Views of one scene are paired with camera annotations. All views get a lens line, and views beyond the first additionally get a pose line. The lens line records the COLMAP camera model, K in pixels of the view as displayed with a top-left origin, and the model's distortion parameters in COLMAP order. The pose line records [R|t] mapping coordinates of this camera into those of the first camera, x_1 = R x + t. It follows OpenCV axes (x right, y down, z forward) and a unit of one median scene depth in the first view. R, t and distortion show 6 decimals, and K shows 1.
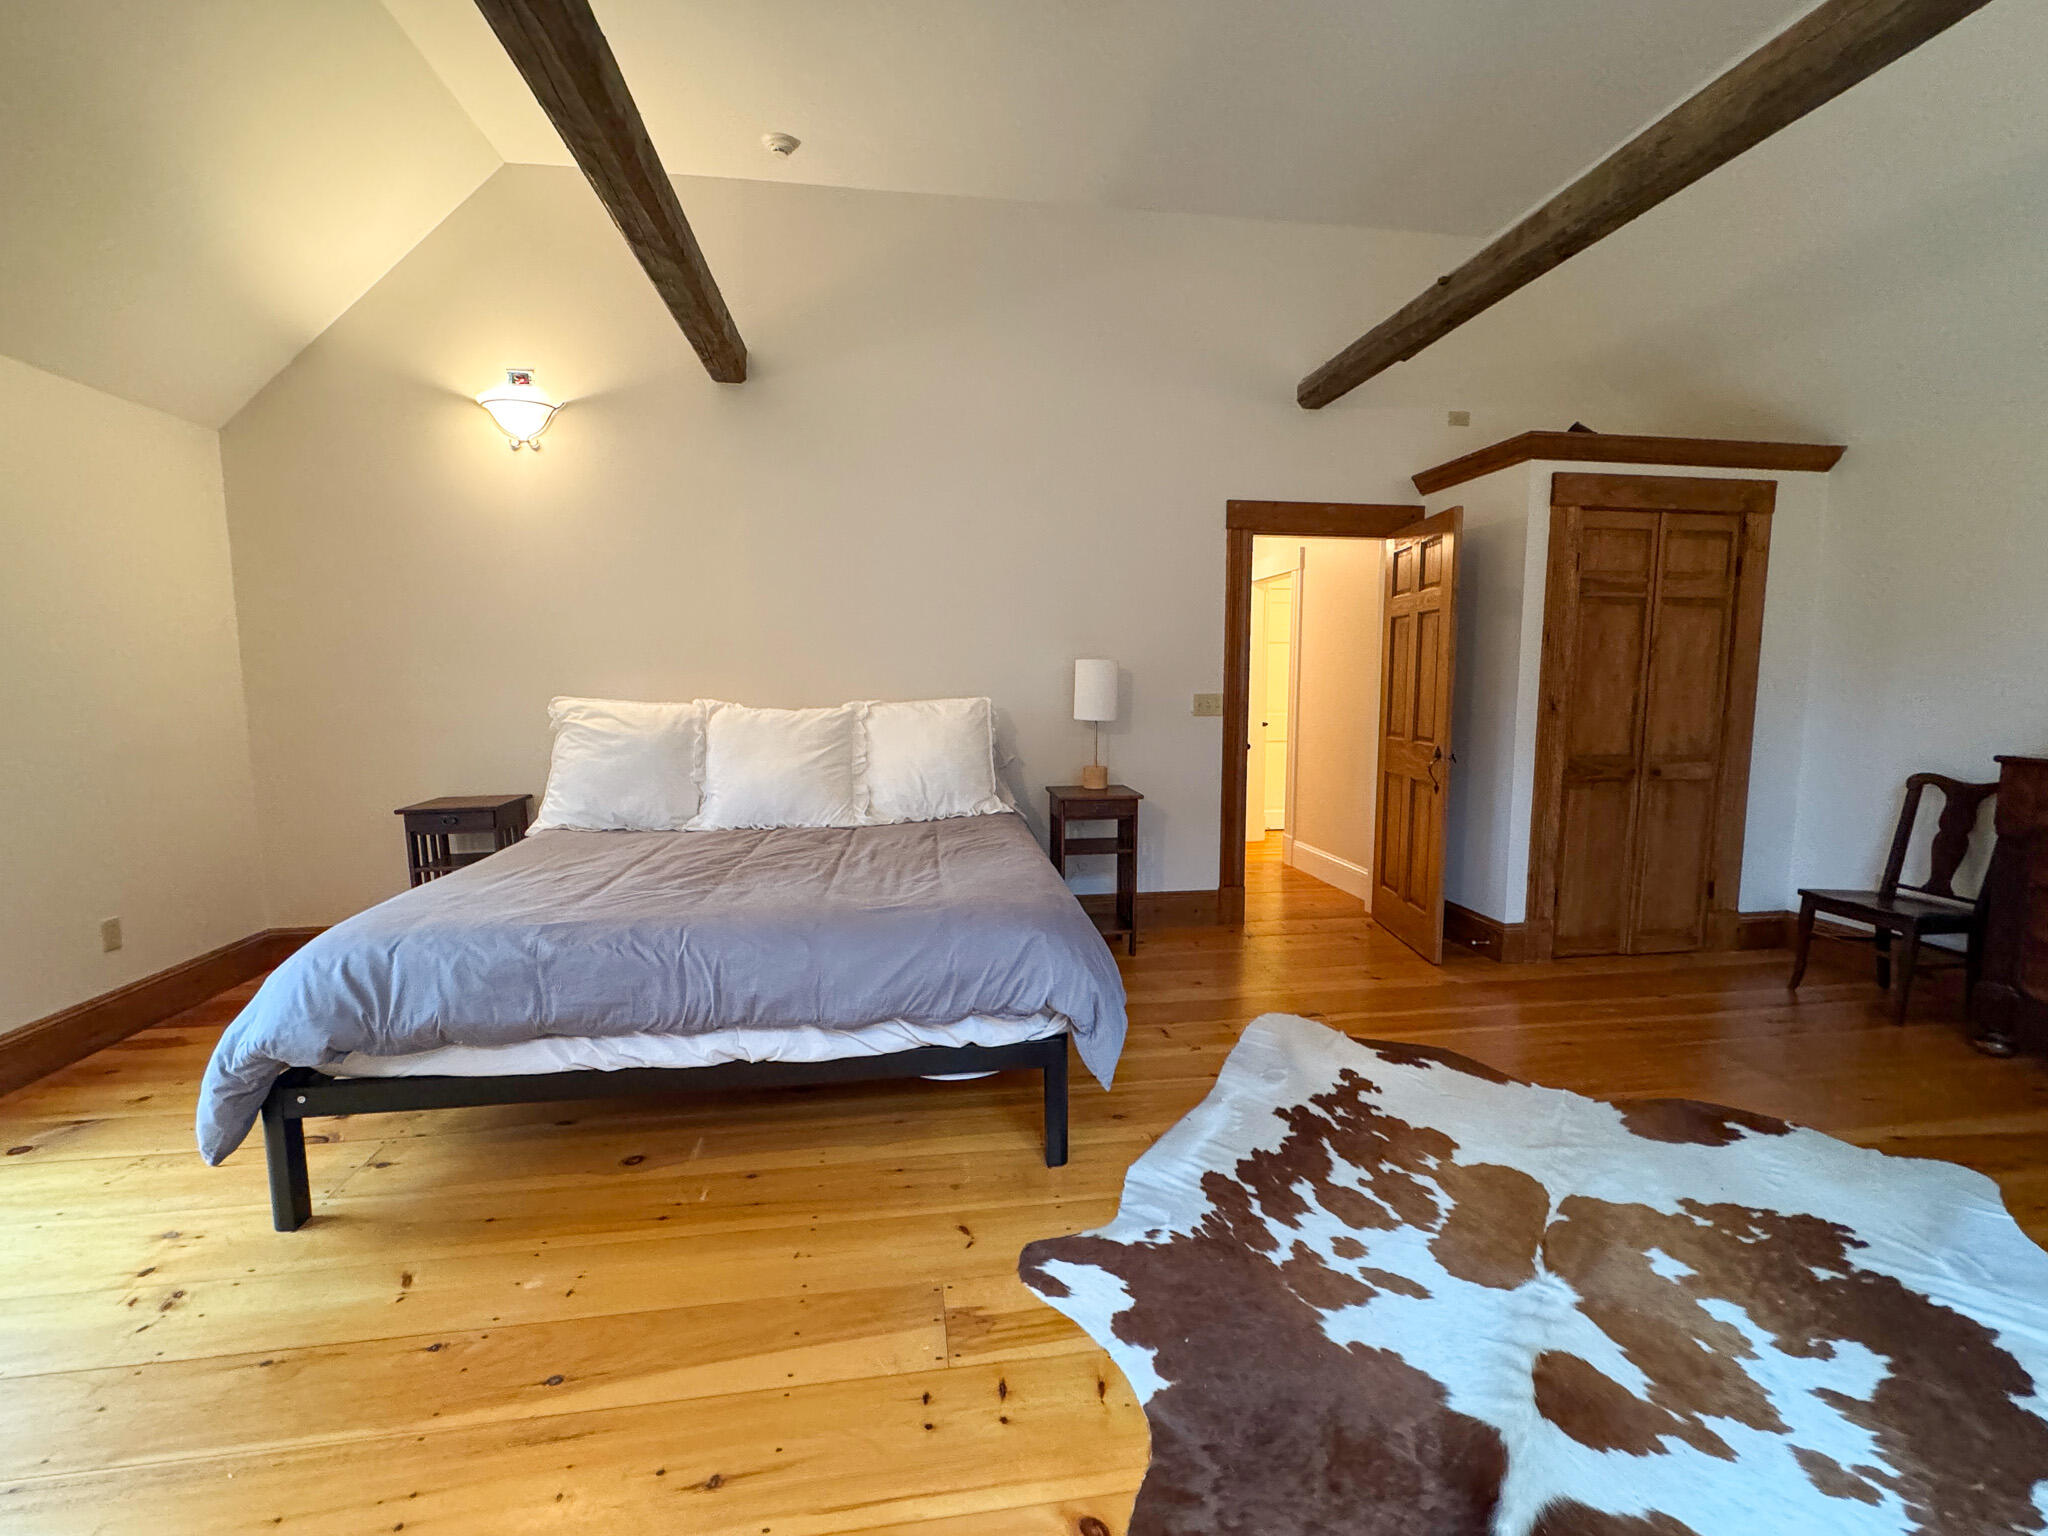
lens RADIAL K [[837.1, 0, 1025.7], [0, 837.1, 768.0], [0, 0, 1]] dist [-0.002400, 0.000126]
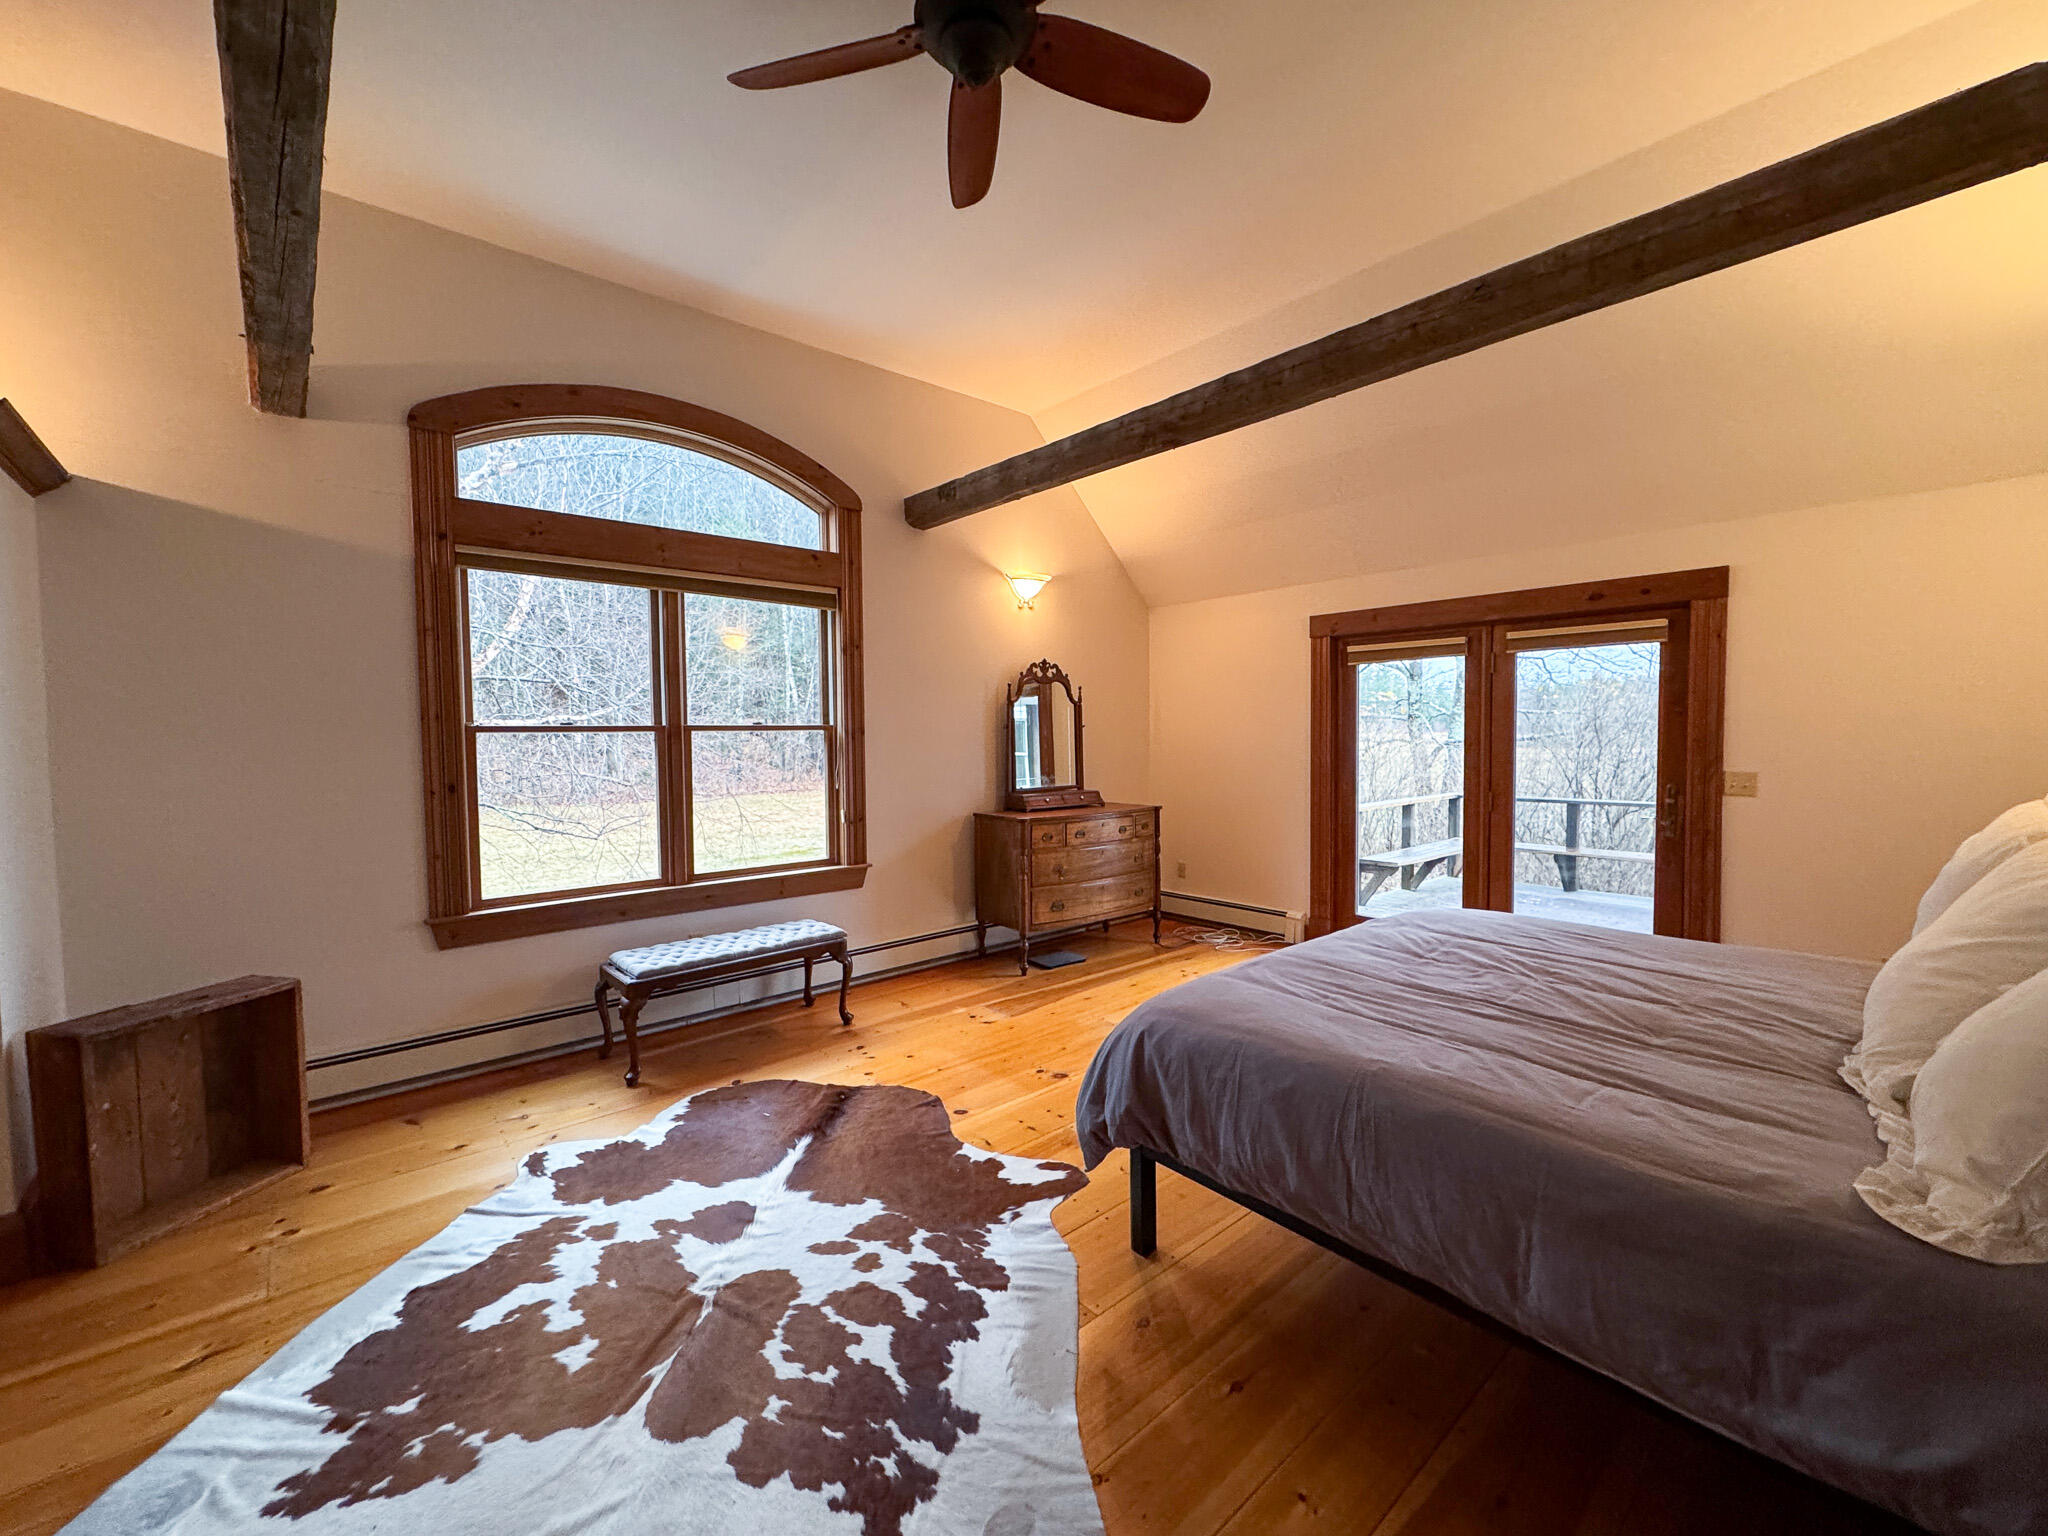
lens RADIAL K [[837.1, 0, 1025.7], [0, 837.1, 768.0], [0, 0, 1]] dist [-0.002400, 0.000126]
pose [[-0.837157, 0.031051, -0.546081, 0.737941], [-0.053241, 0.989020, 0.137858, -0.257262], [0.544366, 0.144482, -0.826312, 1.789324]]
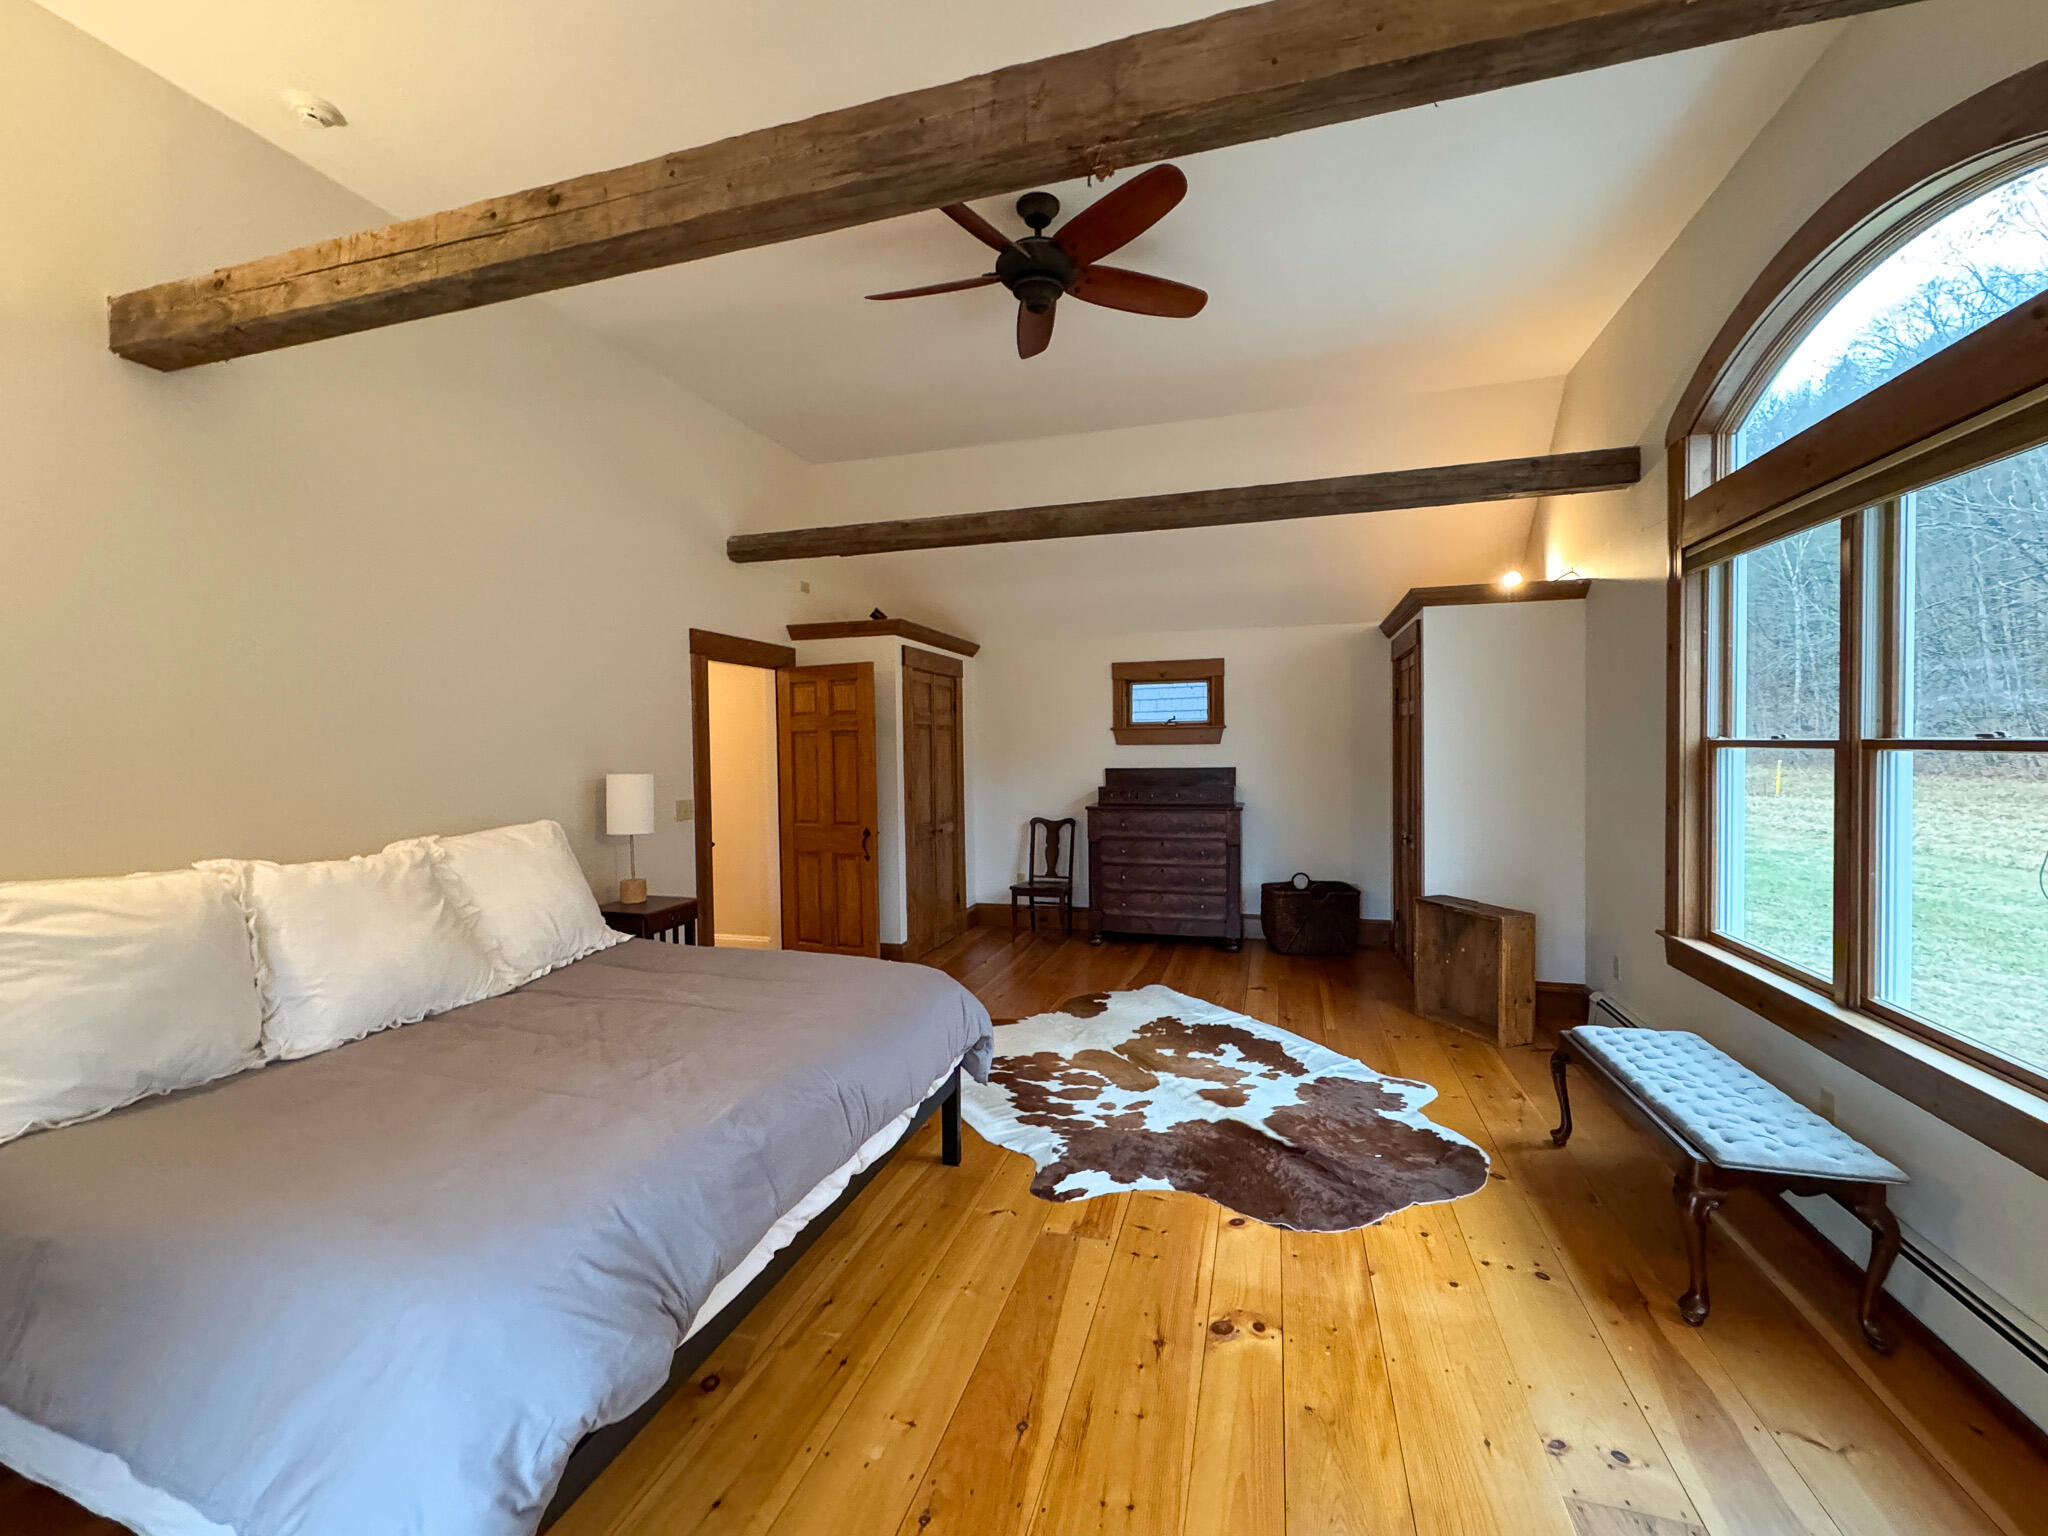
lens RADIAL K [[834.8, 0, 1012.0], [0, 834.8, 764.4], [0, 0, 1]] dist [0.001782, 0.000183]
pose [[0.434170, -0.024821, 0.900489, -1.161350], [0.115413, 0.992915, -0.028277, -0.111657], [-0.893407, 0.116205, 0.433959, 0.290335]]
